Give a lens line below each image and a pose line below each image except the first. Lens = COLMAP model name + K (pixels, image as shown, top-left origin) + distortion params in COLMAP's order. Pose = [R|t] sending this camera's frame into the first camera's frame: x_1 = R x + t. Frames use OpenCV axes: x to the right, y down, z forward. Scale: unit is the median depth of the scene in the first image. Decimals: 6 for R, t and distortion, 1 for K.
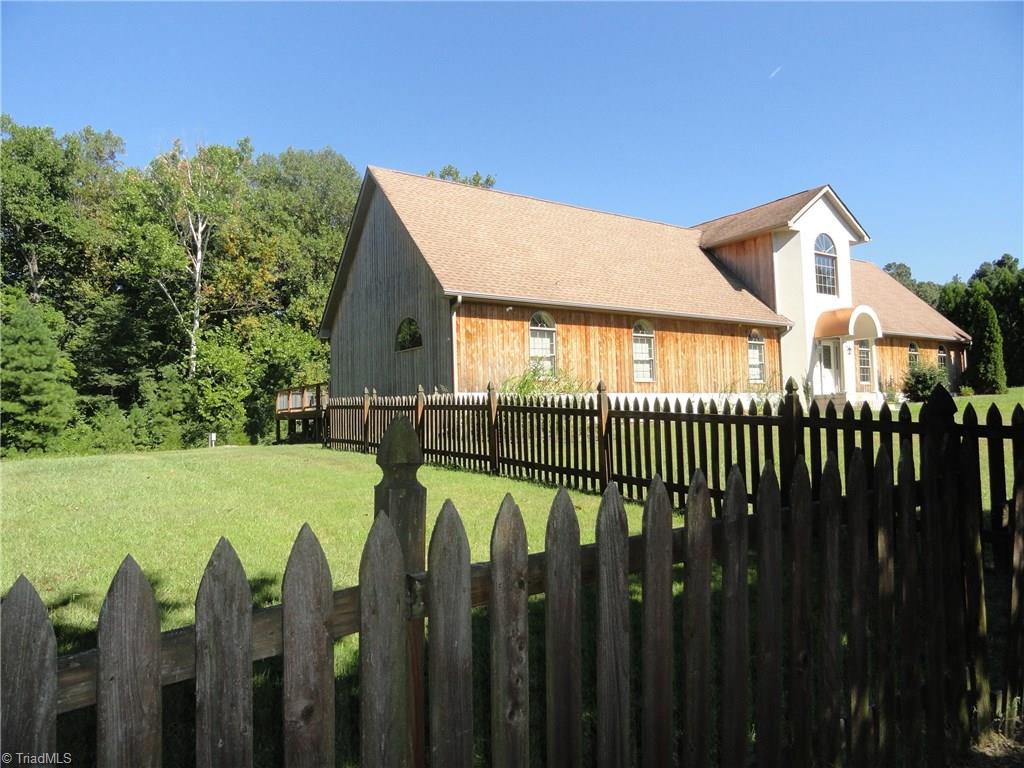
lens RADIAL K [[713.2, 0, 512.0], [0, 713.2, 384.6], [0, 0, 1]] dist [-0.001012, 0.002873]
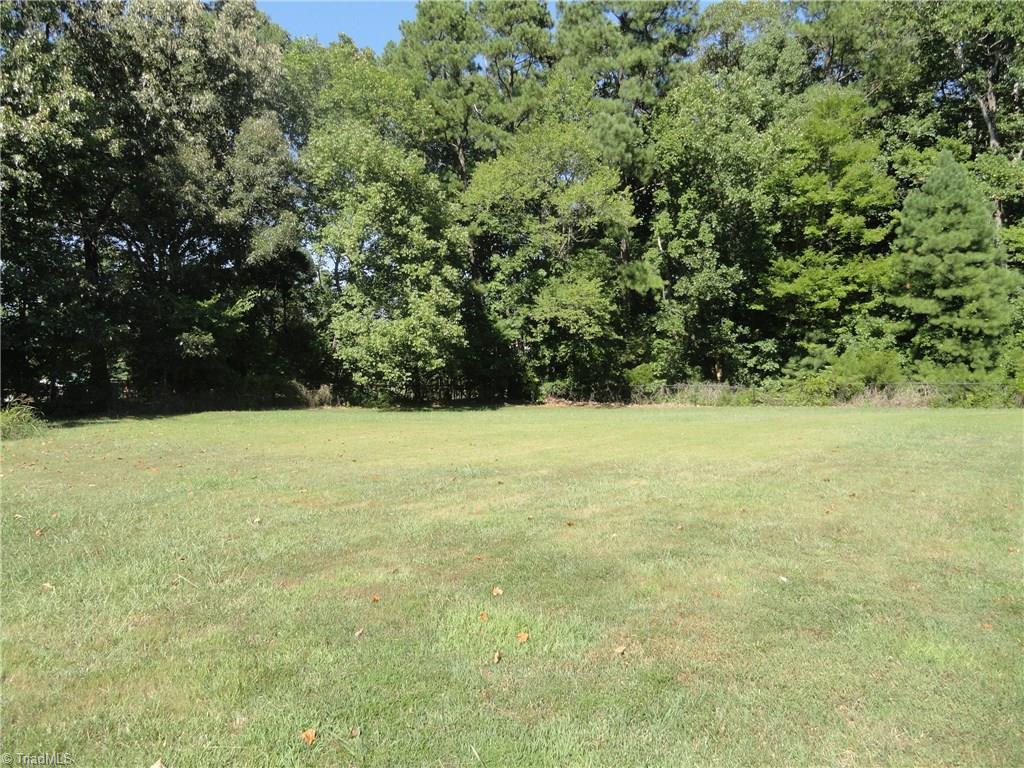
lens RADIAL K [[713.2, 0, 512.0], [0, 713.2, 384.2], [0, 0, 1]] dist [-0.001012, 0.002873]
pose [[0.085106, 0.068062, -0.994045, -0.005908], [0.060081, 0.995498, 0.073305, 0.031683], [0.994559, -0.065962, 0.080634, 0.507407]]
